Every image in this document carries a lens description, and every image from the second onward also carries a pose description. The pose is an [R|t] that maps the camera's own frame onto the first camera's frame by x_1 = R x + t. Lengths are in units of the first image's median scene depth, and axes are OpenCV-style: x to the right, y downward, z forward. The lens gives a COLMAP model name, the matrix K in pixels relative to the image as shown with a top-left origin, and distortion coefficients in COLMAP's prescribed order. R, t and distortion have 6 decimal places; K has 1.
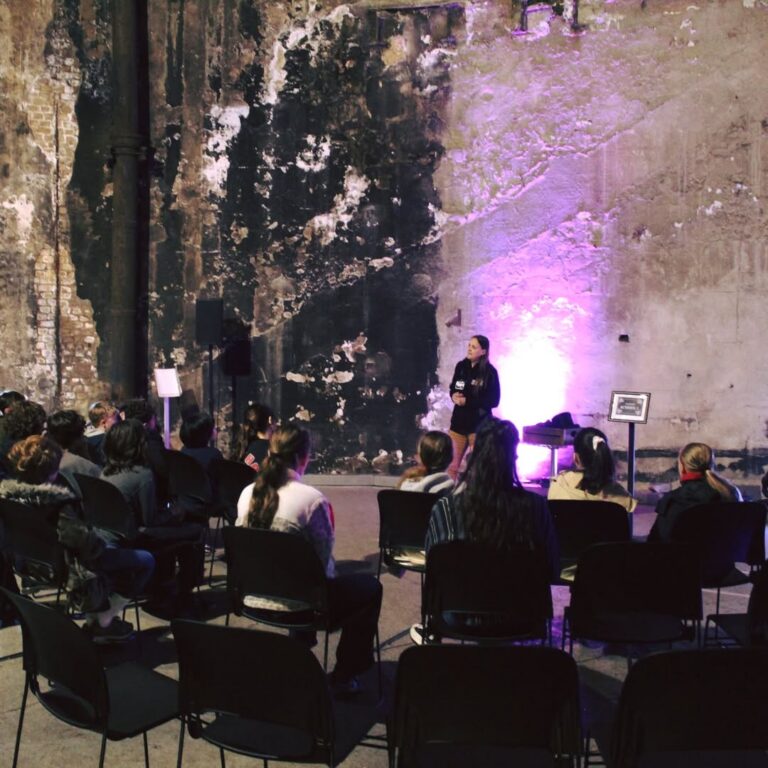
lens RADIAL K [[1190.3, 0, 384.7], [0, 1190.3, 383.8], [0, 0, 1]] dist [-0.047720, 0.000000]
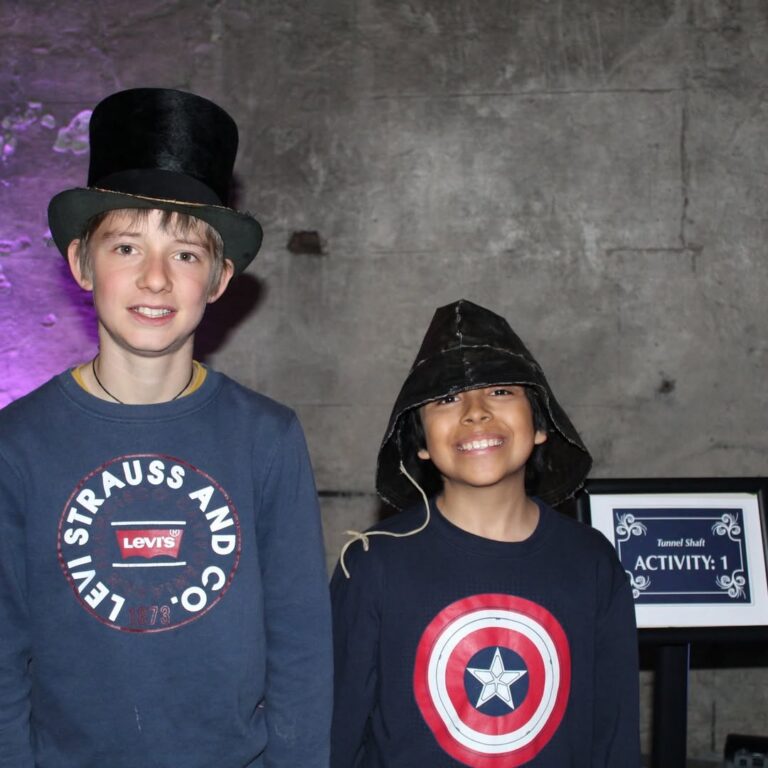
lens RADIAL K [[1190.3, 0, 382.8], [0, 1190.3, 383.8], [0, 0, 1]] dist [-0.047720, 0.000000]
pose [[0.863734, -0.049563, 0.501504, 0.062992], [0.031234, 0.998504, 0.044886, -0.015250], [-0.502979, -0.023105, 0.863990, 0.742757]]
